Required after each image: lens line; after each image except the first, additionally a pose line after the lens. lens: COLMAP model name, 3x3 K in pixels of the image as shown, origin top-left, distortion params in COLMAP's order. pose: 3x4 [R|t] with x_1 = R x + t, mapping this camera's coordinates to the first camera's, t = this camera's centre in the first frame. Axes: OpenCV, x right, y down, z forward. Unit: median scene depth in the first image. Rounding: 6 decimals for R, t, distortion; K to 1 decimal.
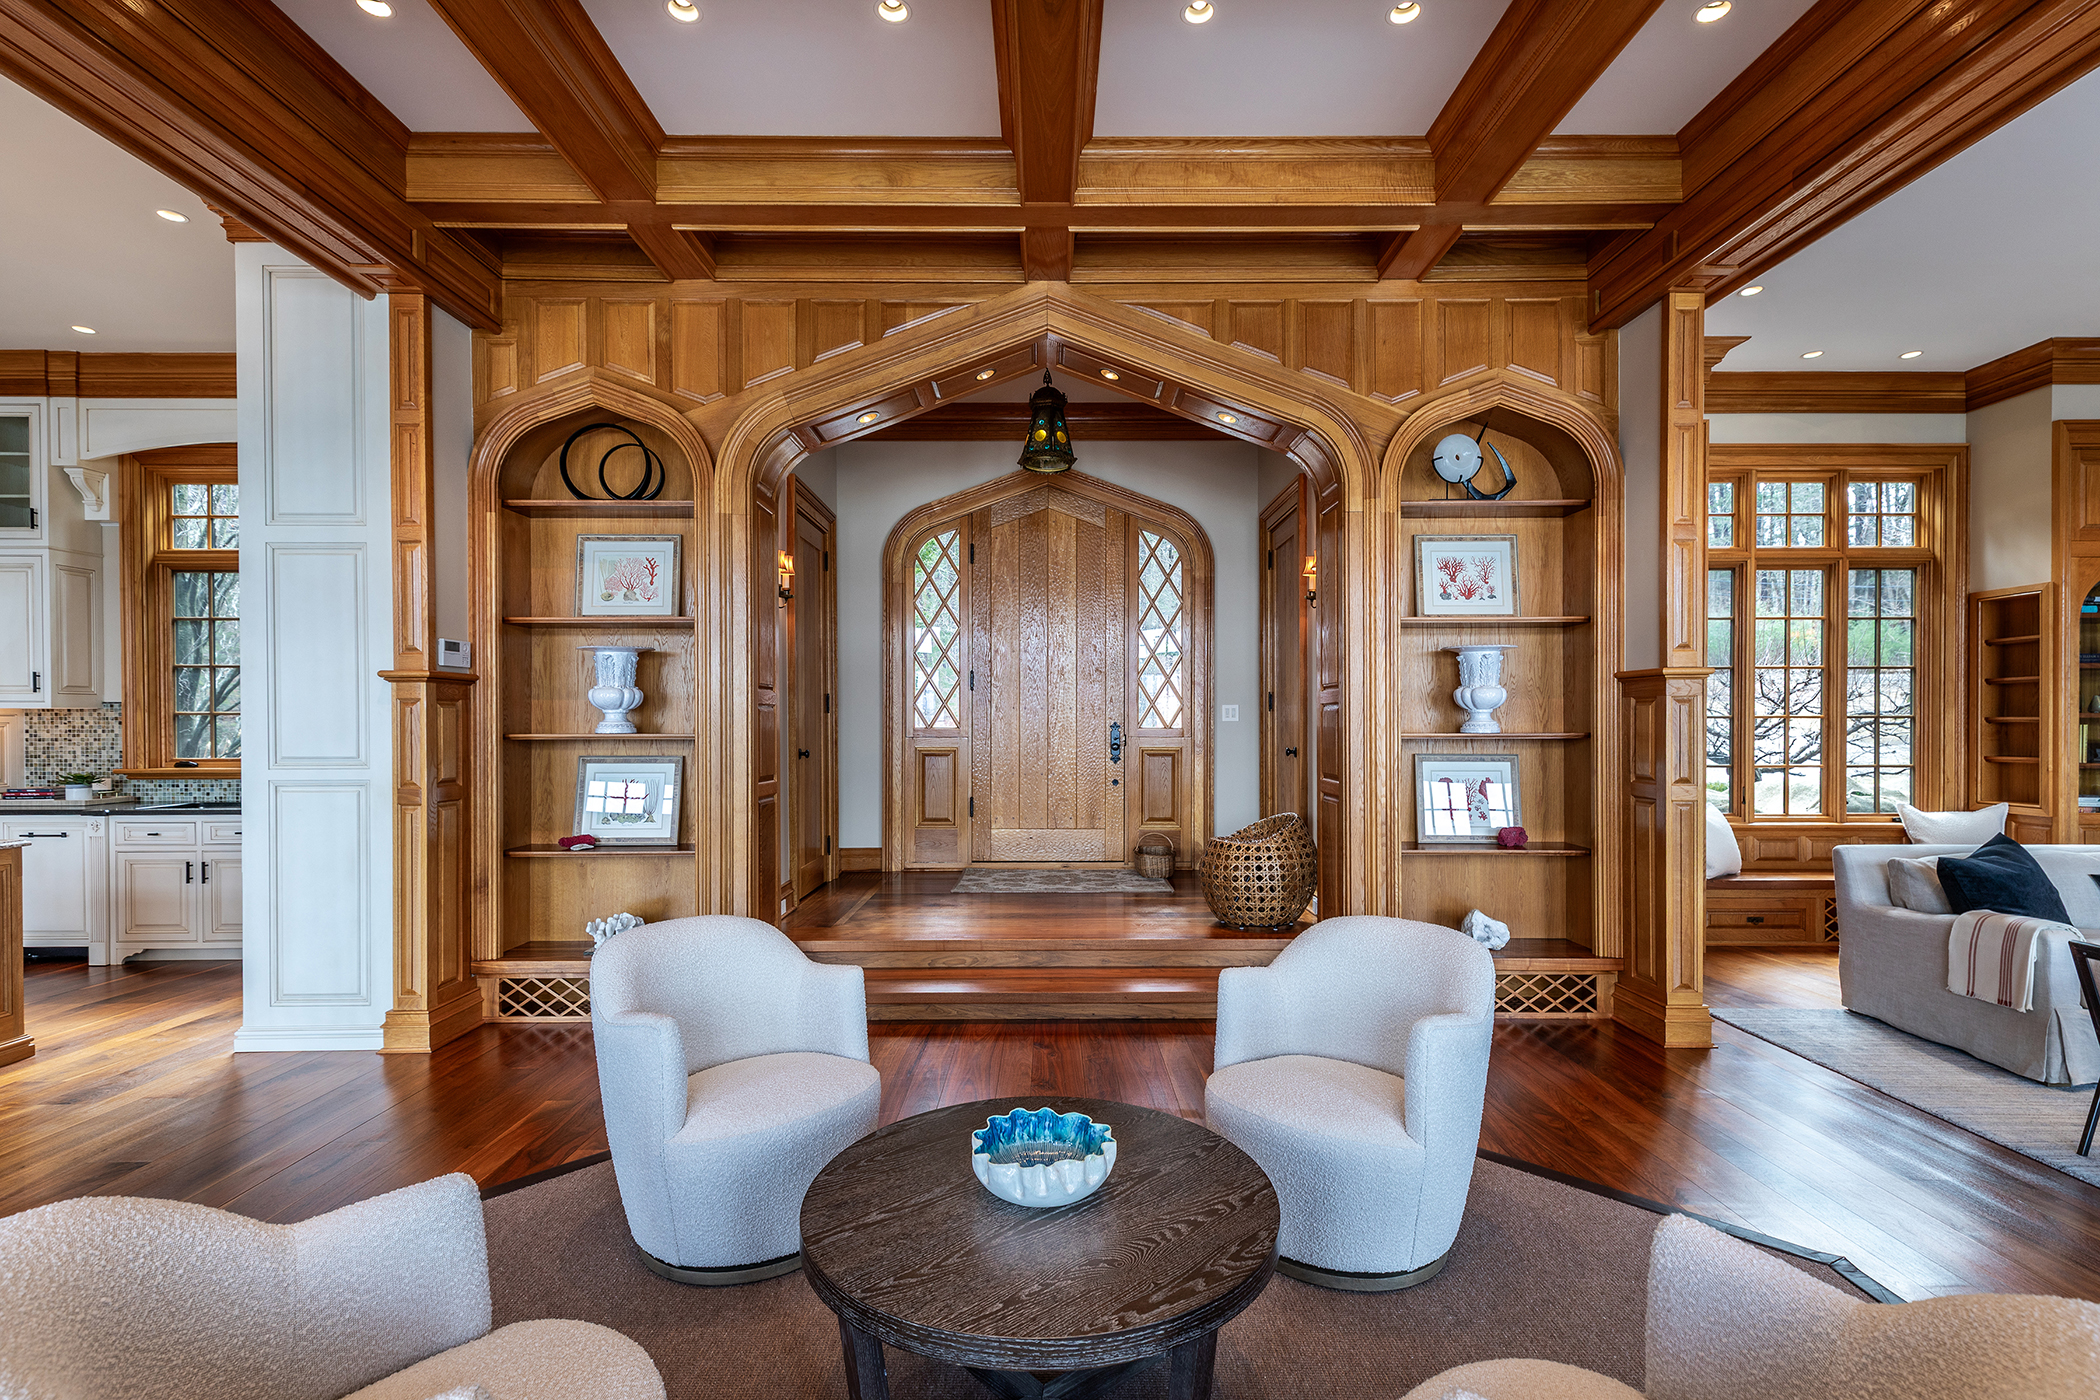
lens RADIAL K [[959.3, 0, 1054.5], [0, 959.3, 727.0], [0, 0, 1]] dist [0.032246, -0.013925]
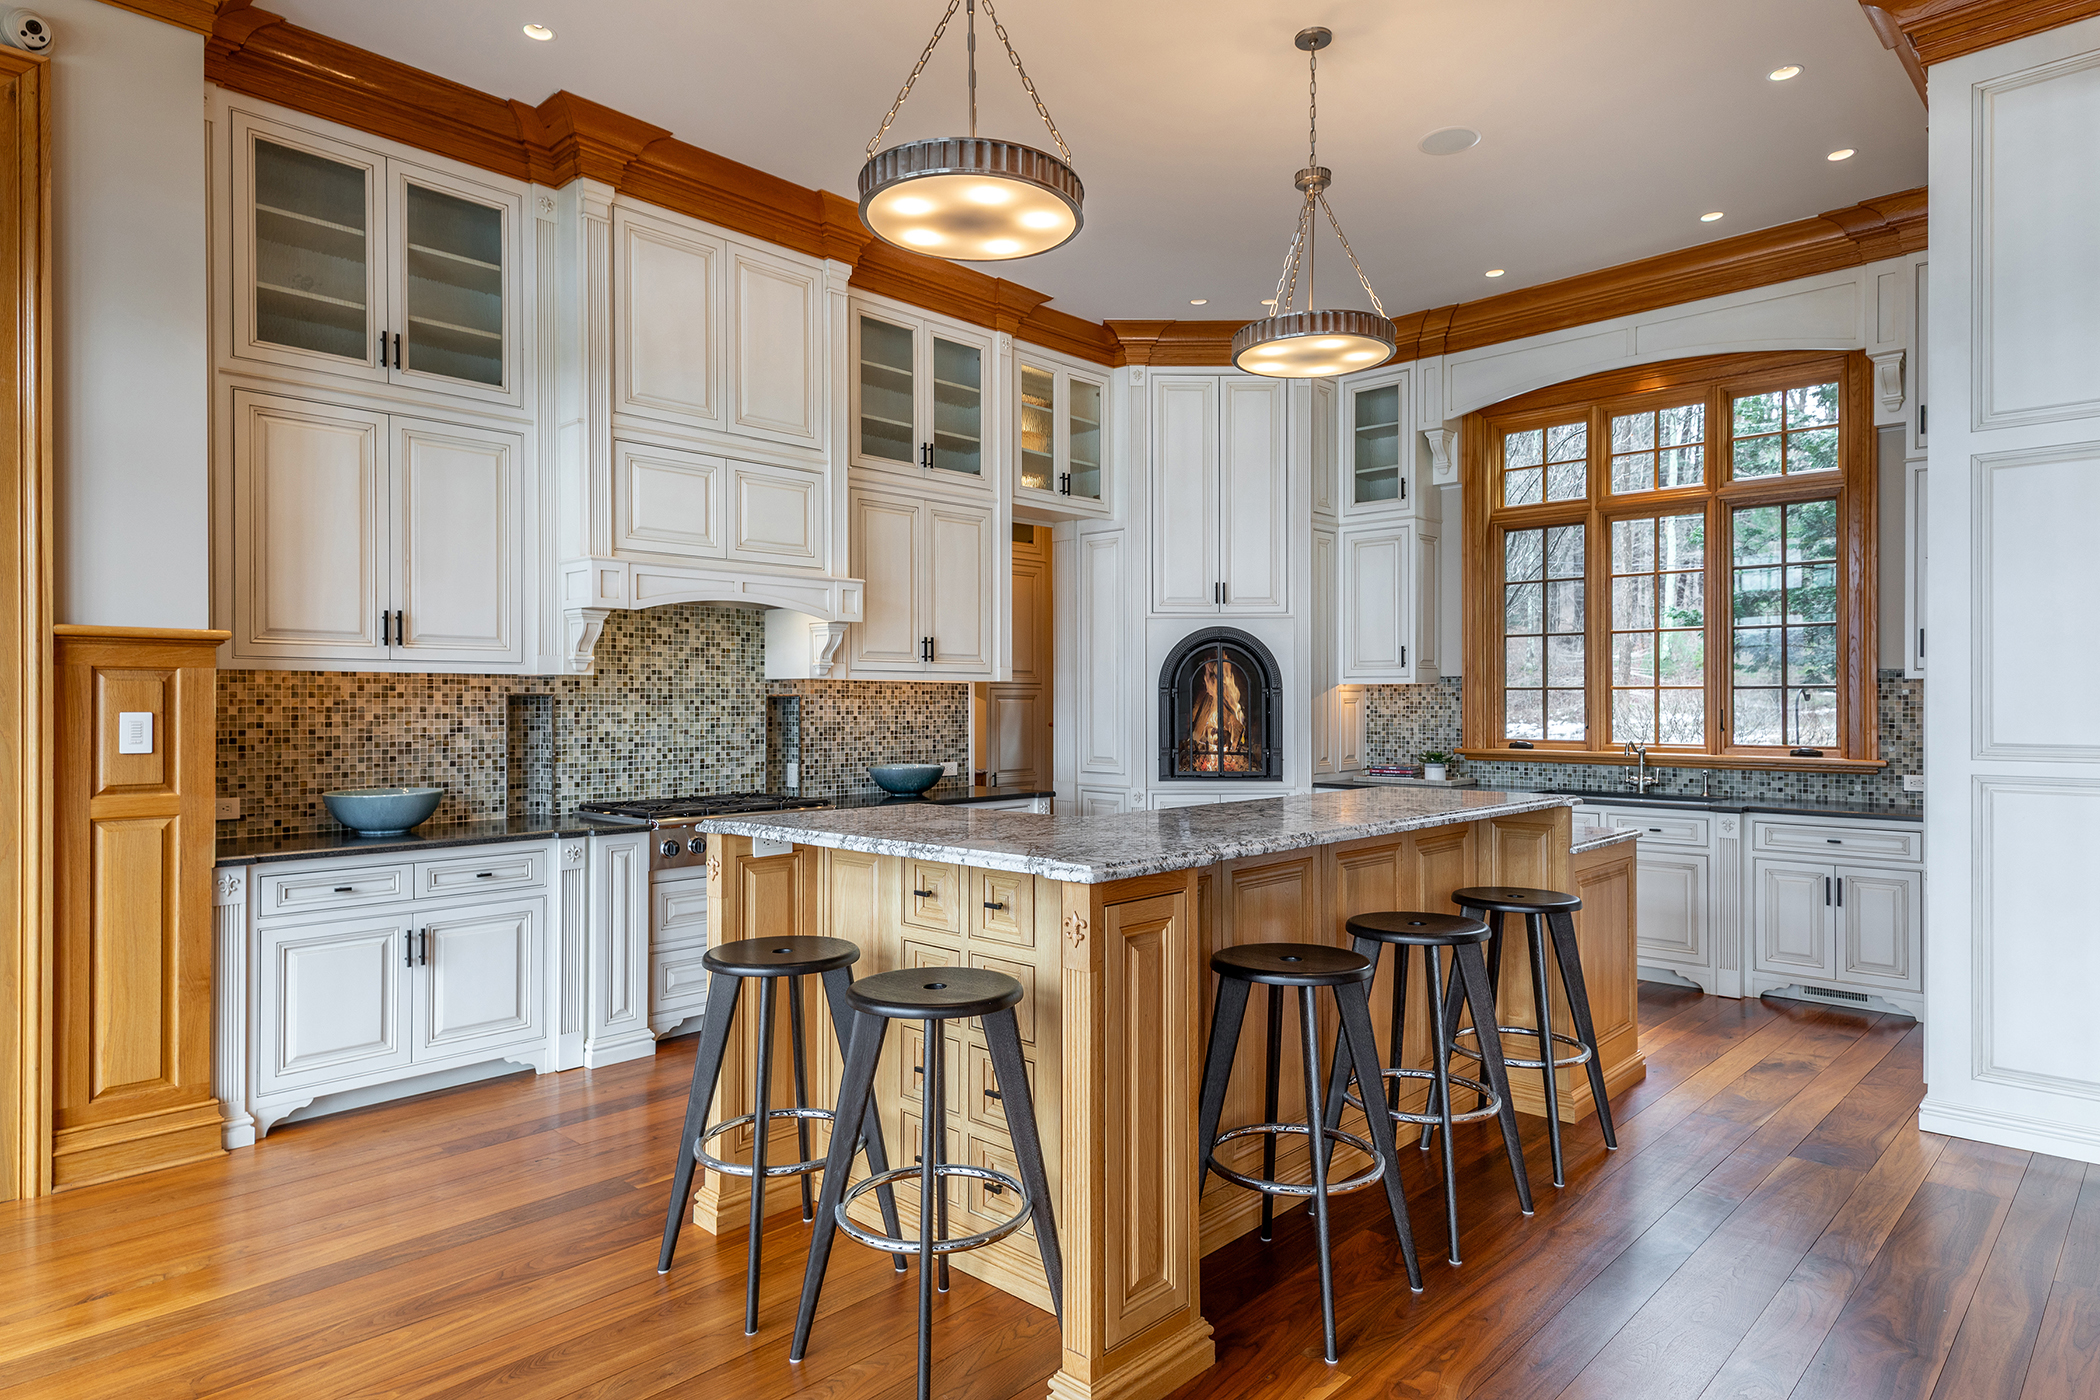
lens RADIAL K [[1216.0, 0, 1047.6], [0, 1216.0, 706.2], [0, 0, 1]] dist [0.003177, -0.000580]
pose [[0.714549, 0.004689, -0.699570, -0.563170], [-0.004911, 0.999987, 0.001686, 0.003715], [0.699569, 0.002231, 0.714562, -0.137759]]
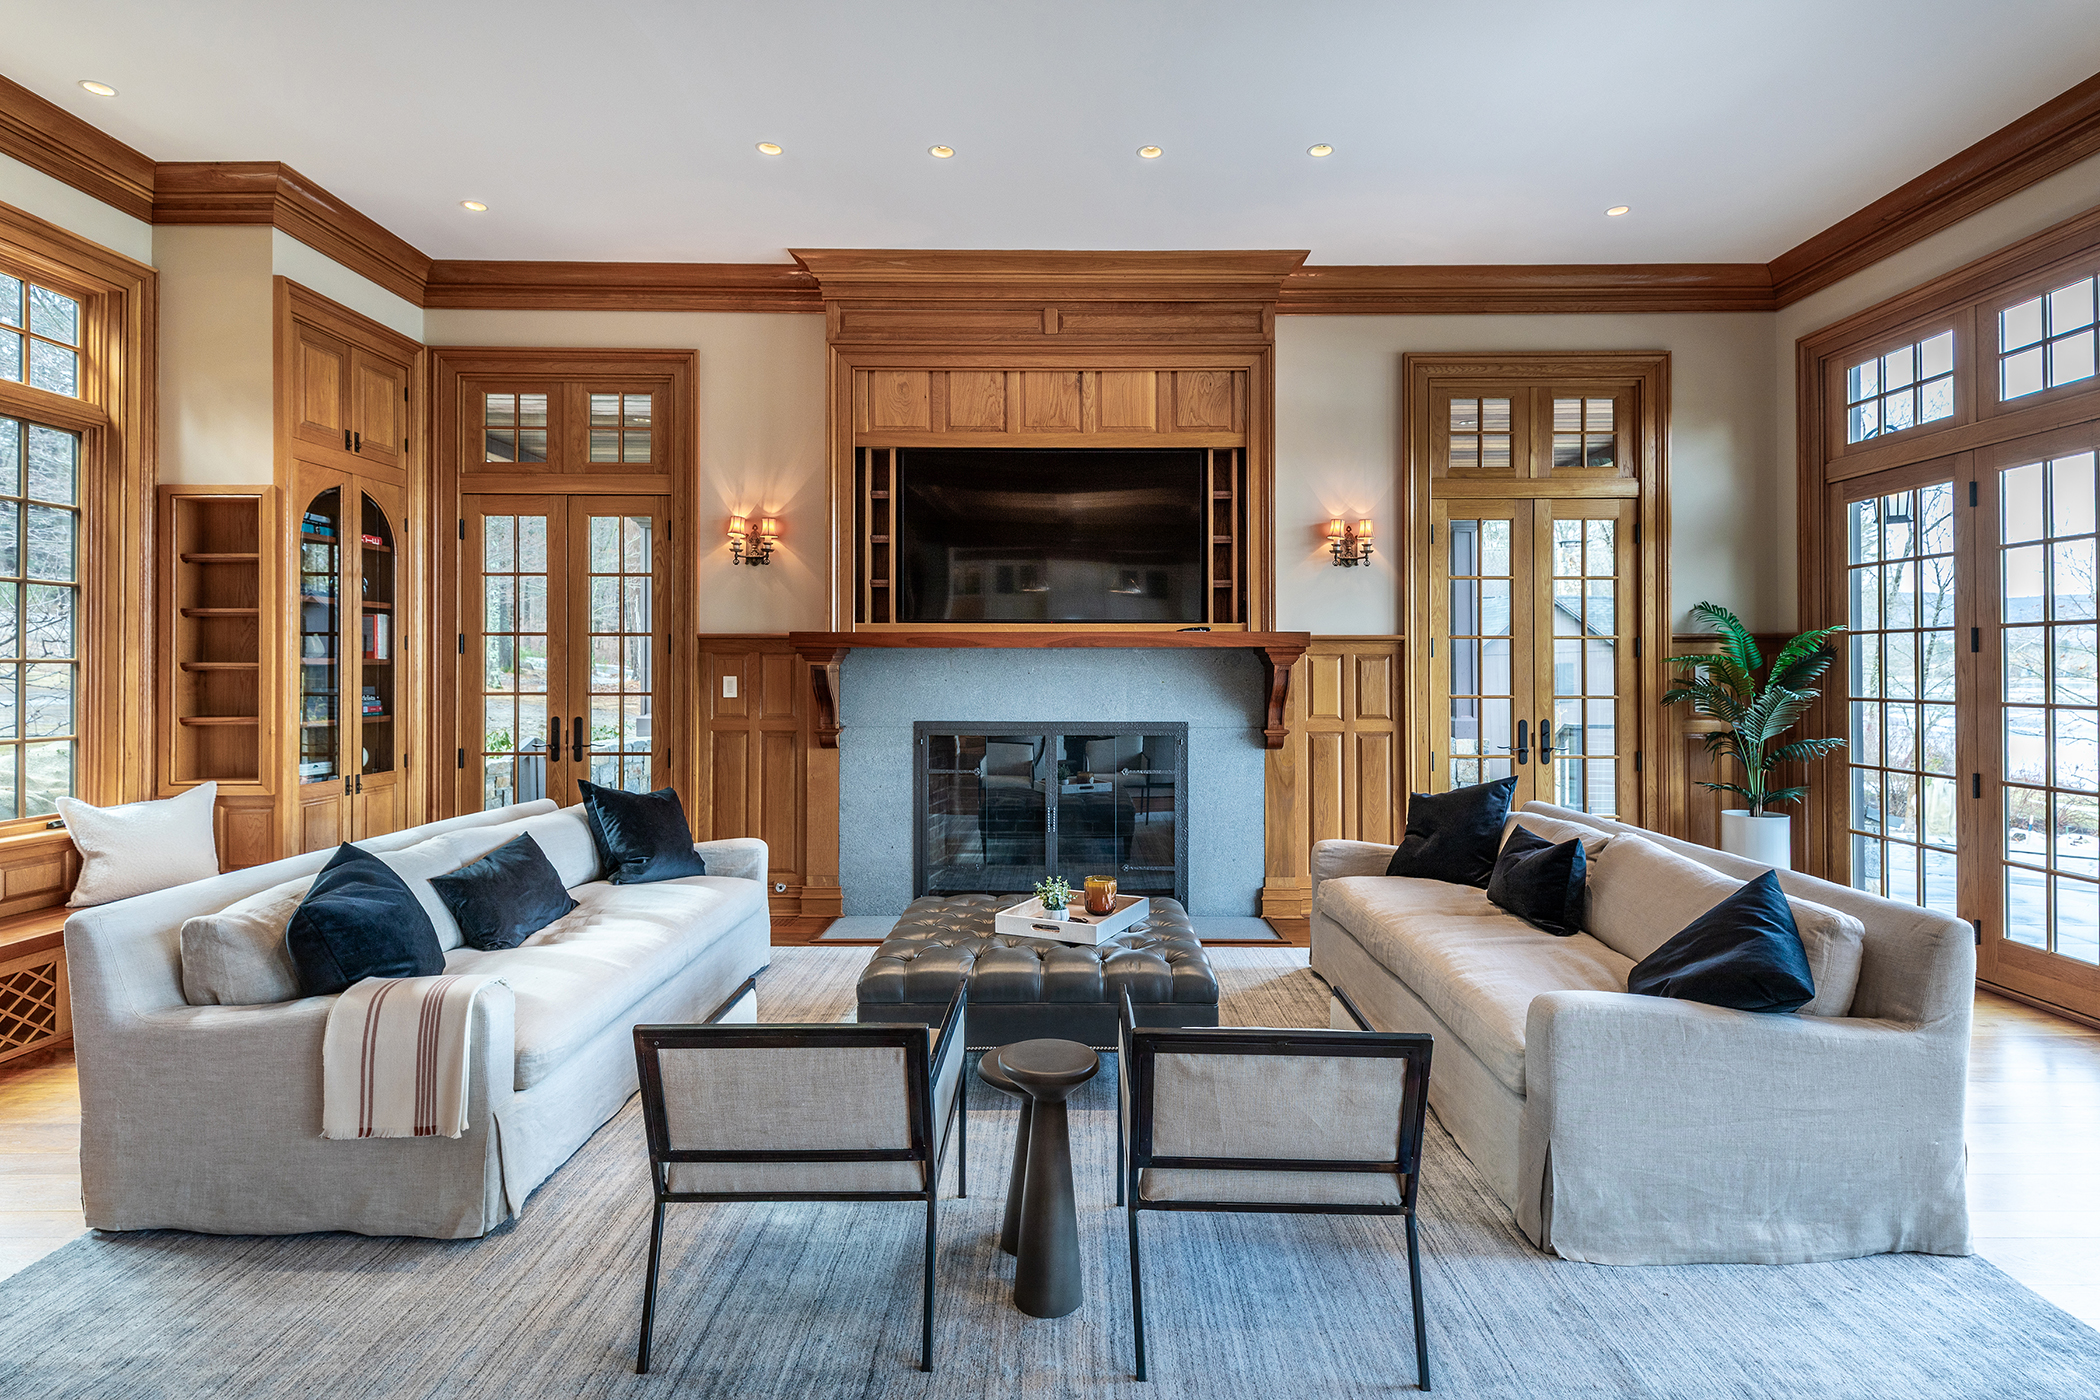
lens RADIAL K [[1043.6, 0, 1066.6], [0, 1043.6, 661.1], [0, 0, 1]] dist [0.037309, -0.020479]
pose [[0.001905, 0.006873, 0.999975, 0.242508], [0.004143, 0.999968, -0.006881, -0.004082], [-0.999990, 0.004156, 0.001876, 0.467456]]
